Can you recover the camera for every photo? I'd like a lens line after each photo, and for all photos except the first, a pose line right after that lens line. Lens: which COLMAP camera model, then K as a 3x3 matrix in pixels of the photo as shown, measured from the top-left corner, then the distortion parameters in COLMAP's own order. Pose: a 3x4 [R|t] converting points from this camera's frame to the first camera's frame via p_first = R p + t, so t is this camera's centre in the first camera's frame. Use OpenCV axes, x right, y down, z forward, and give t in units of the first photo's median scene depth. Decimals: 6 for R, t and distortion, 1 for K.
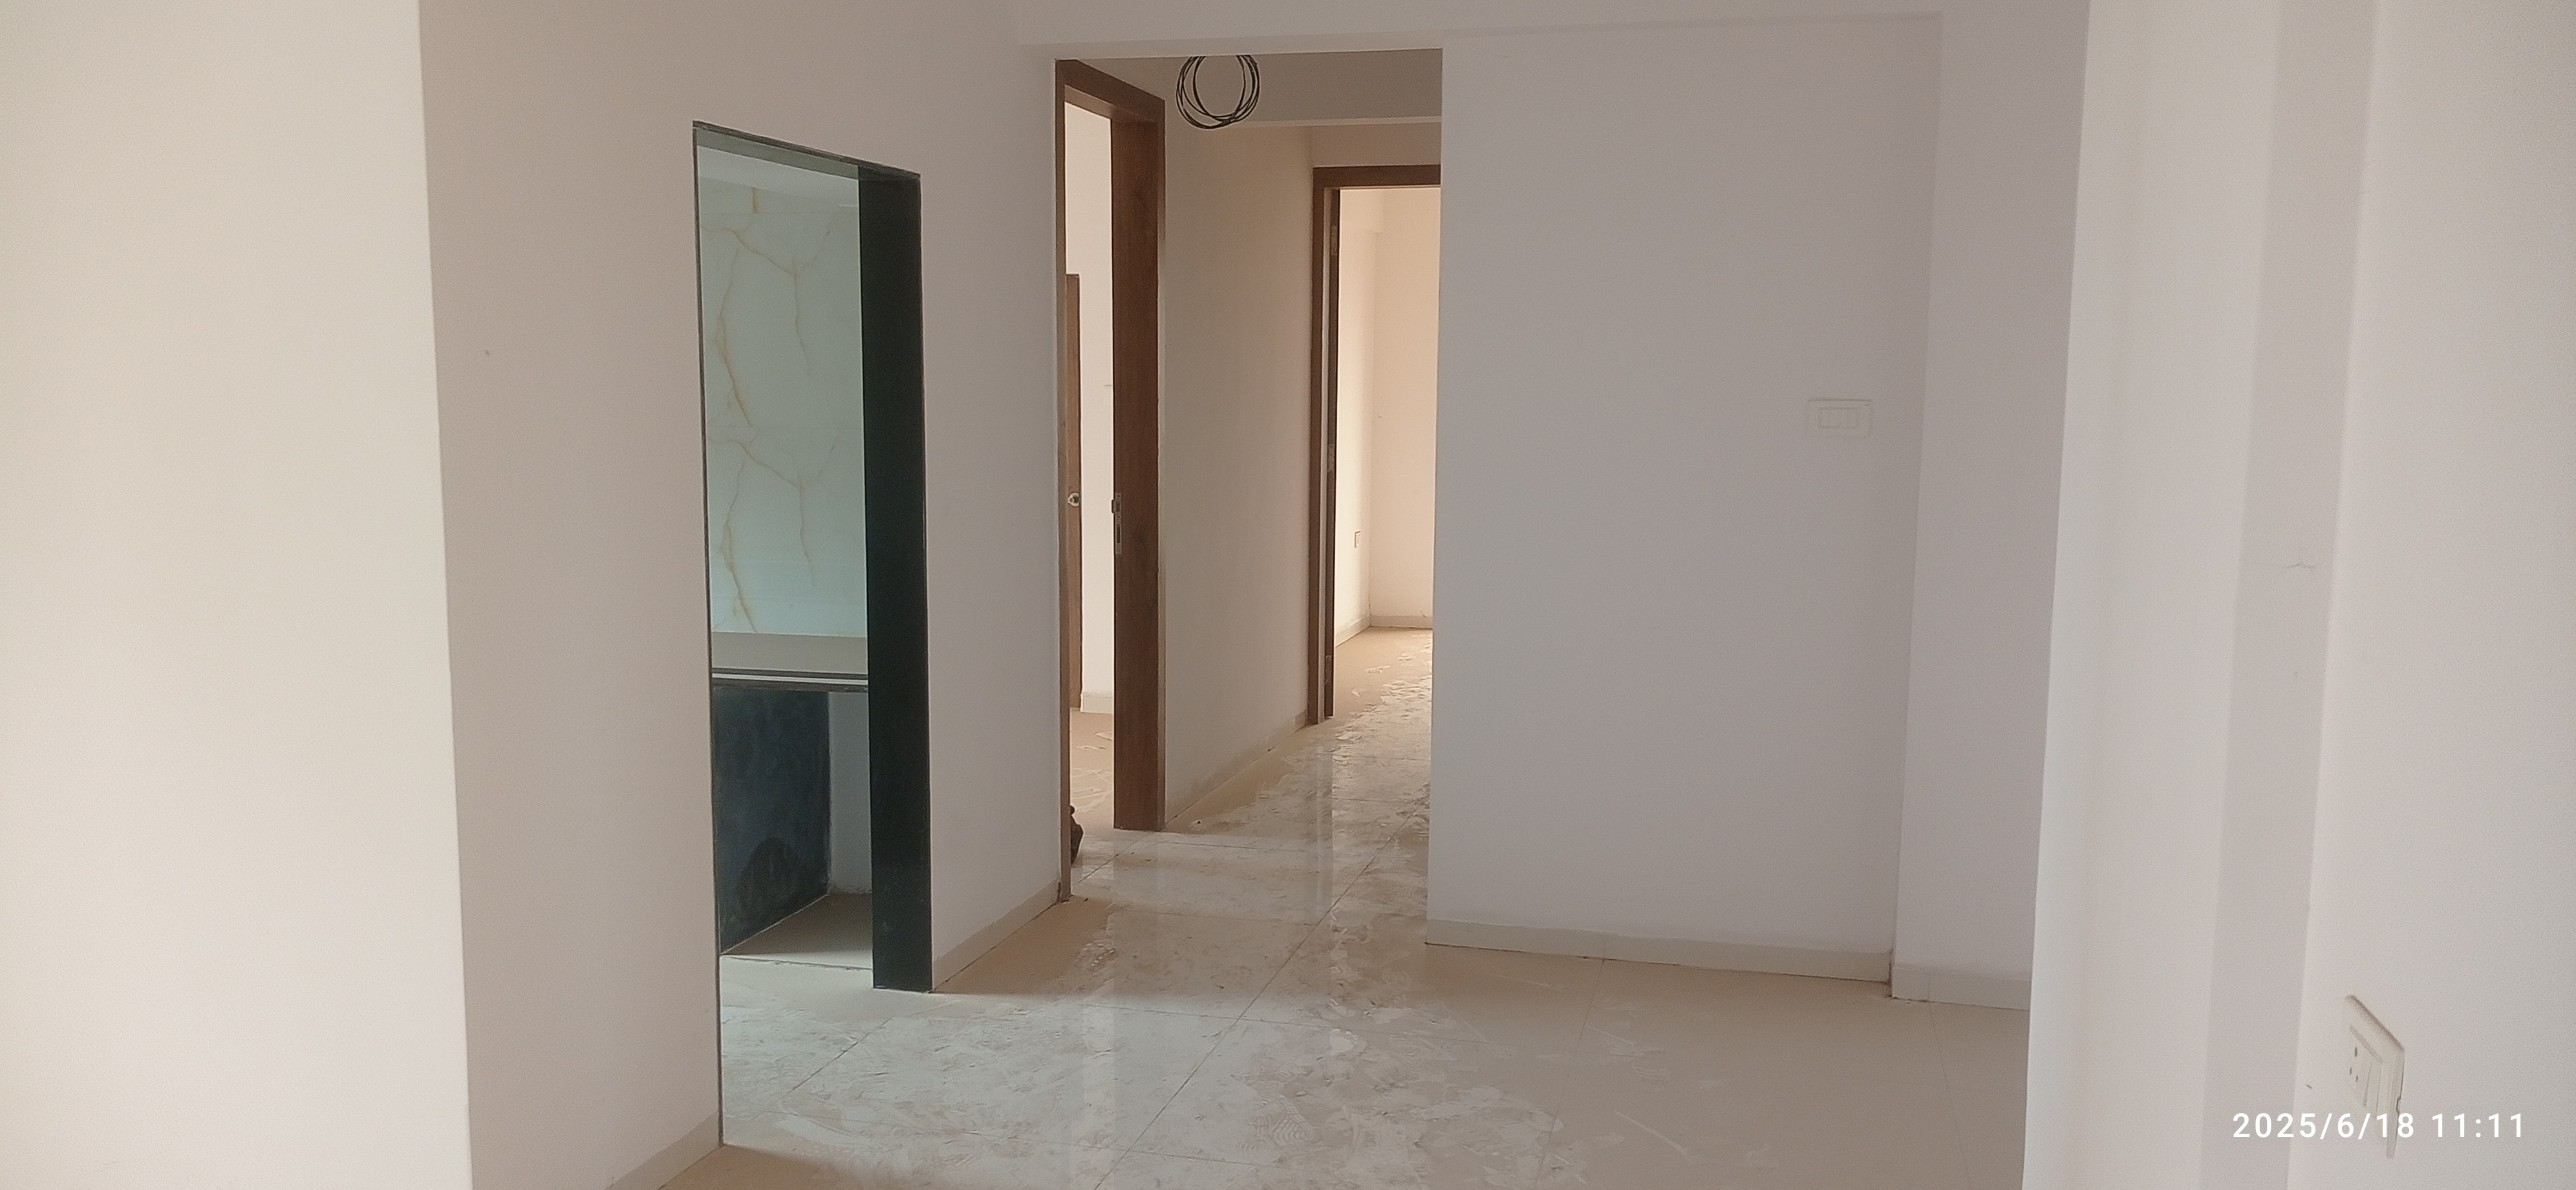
lens RADIAL K [[1873.6, 0, 1286.1], [0, 1873.6, 604.0], [0, 0, 1]] dist [0.008778, -0.000712]
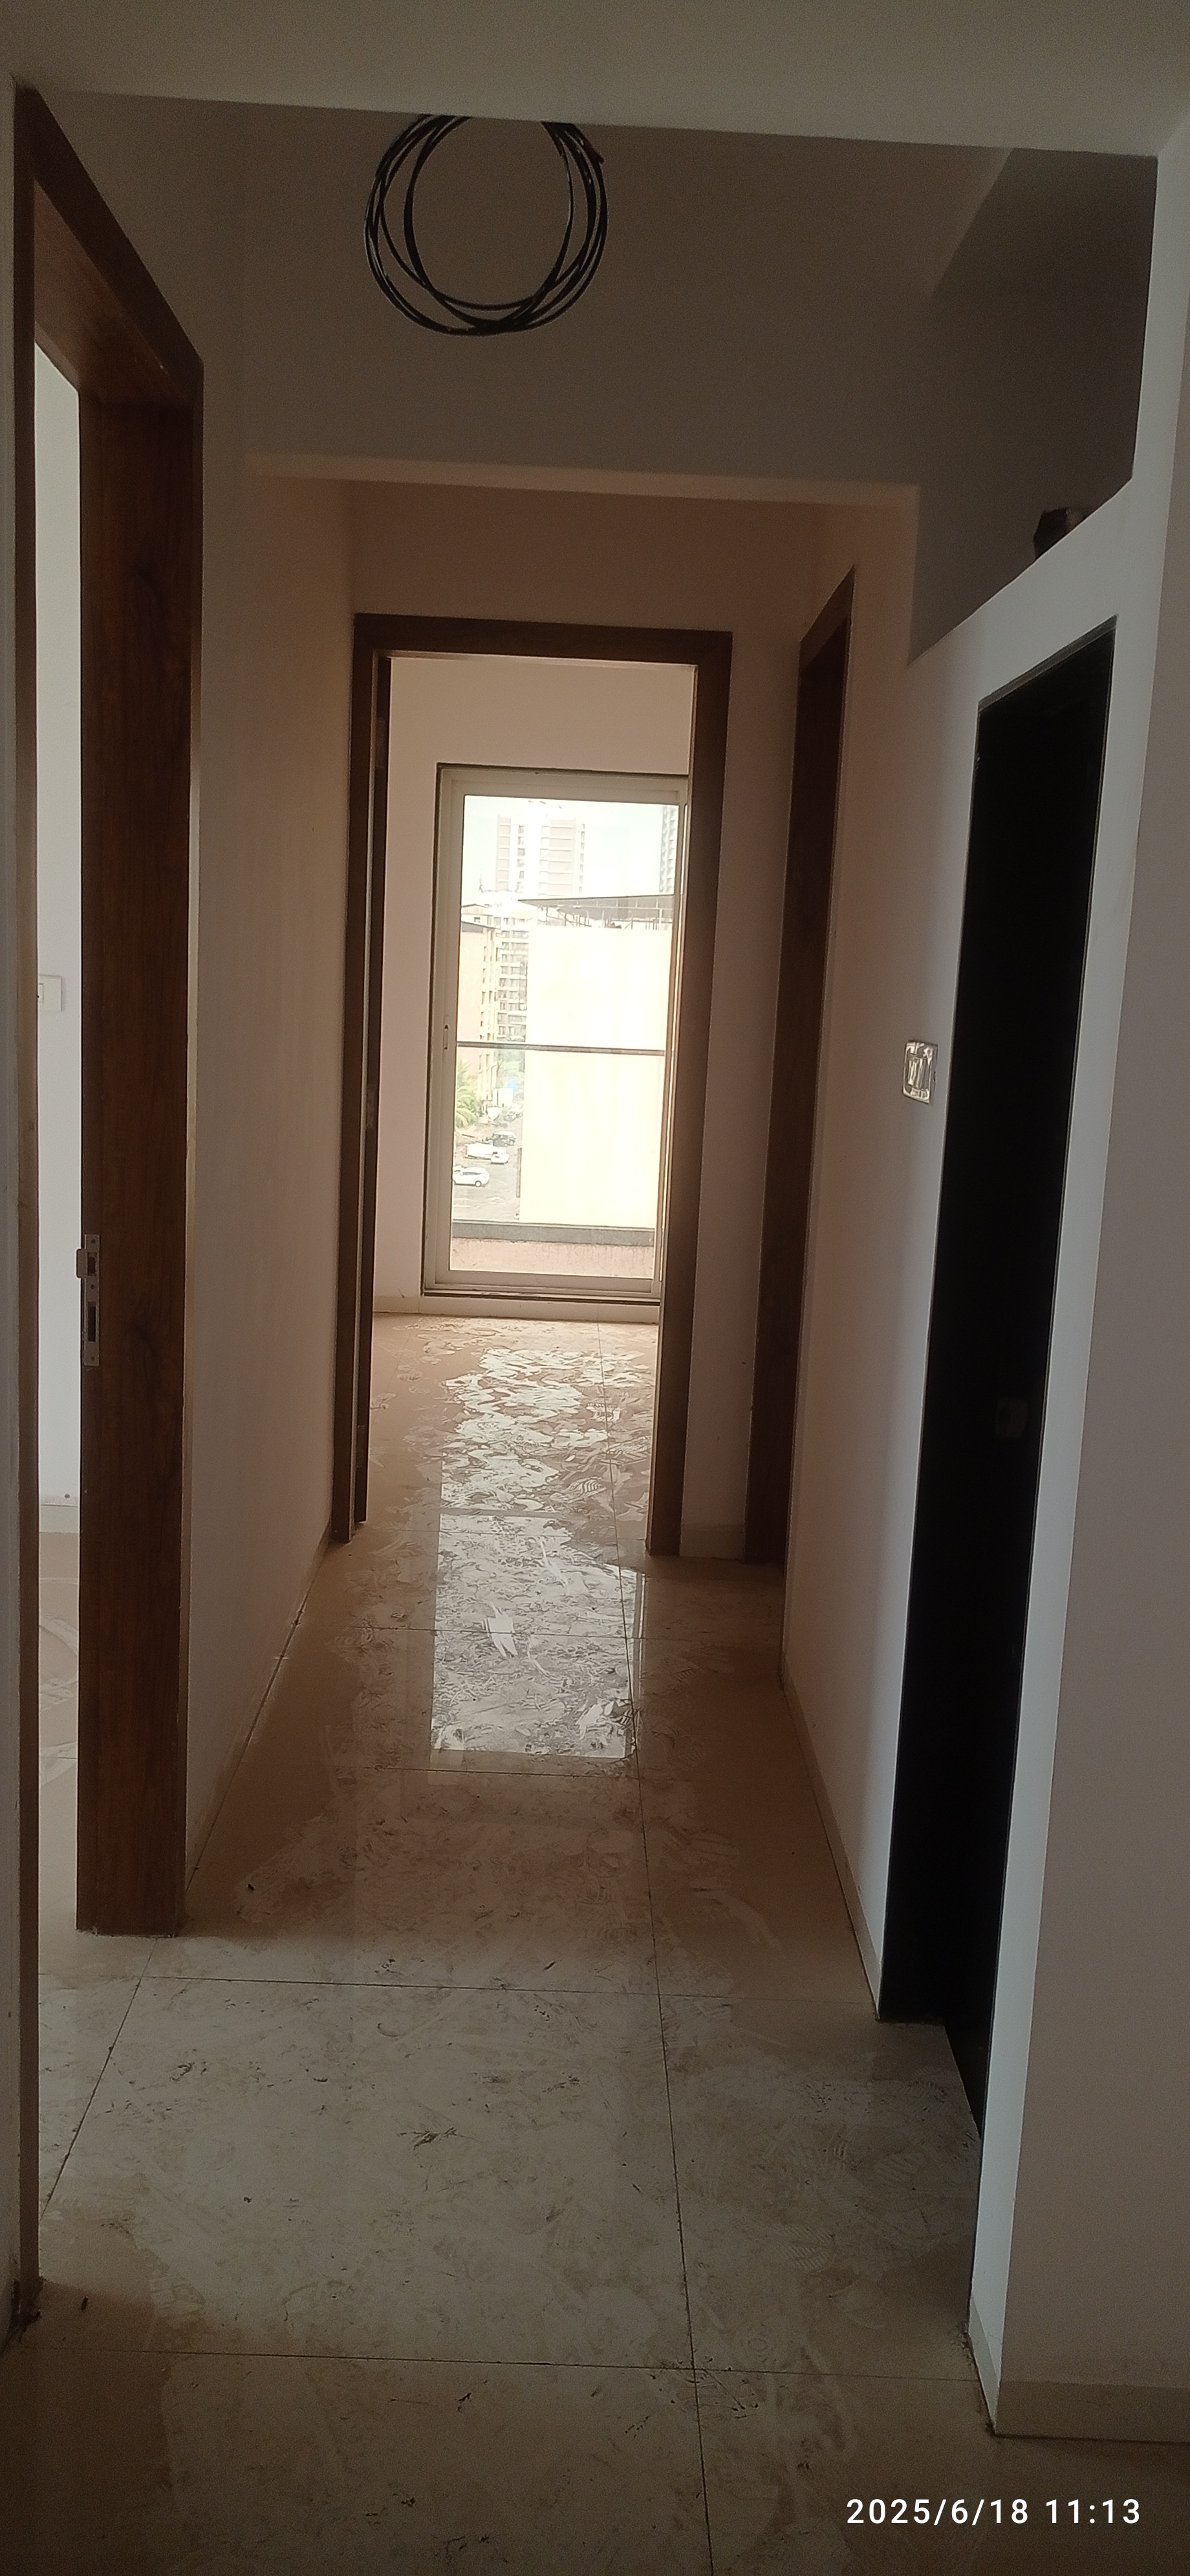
lens RADIAL K [[1873.6, 0, 595.0], [0, 1873.6, 1288.0], [0, 0, 1]] dist [0.008778, -0.000712]
pose [[0.961856, -0.006506, 0.273480, -0.096973], [-0.010455, 0.998112, 0.060519, -0.075509], [-0.273357, -0.061069, 0.959972, 0.523786]]
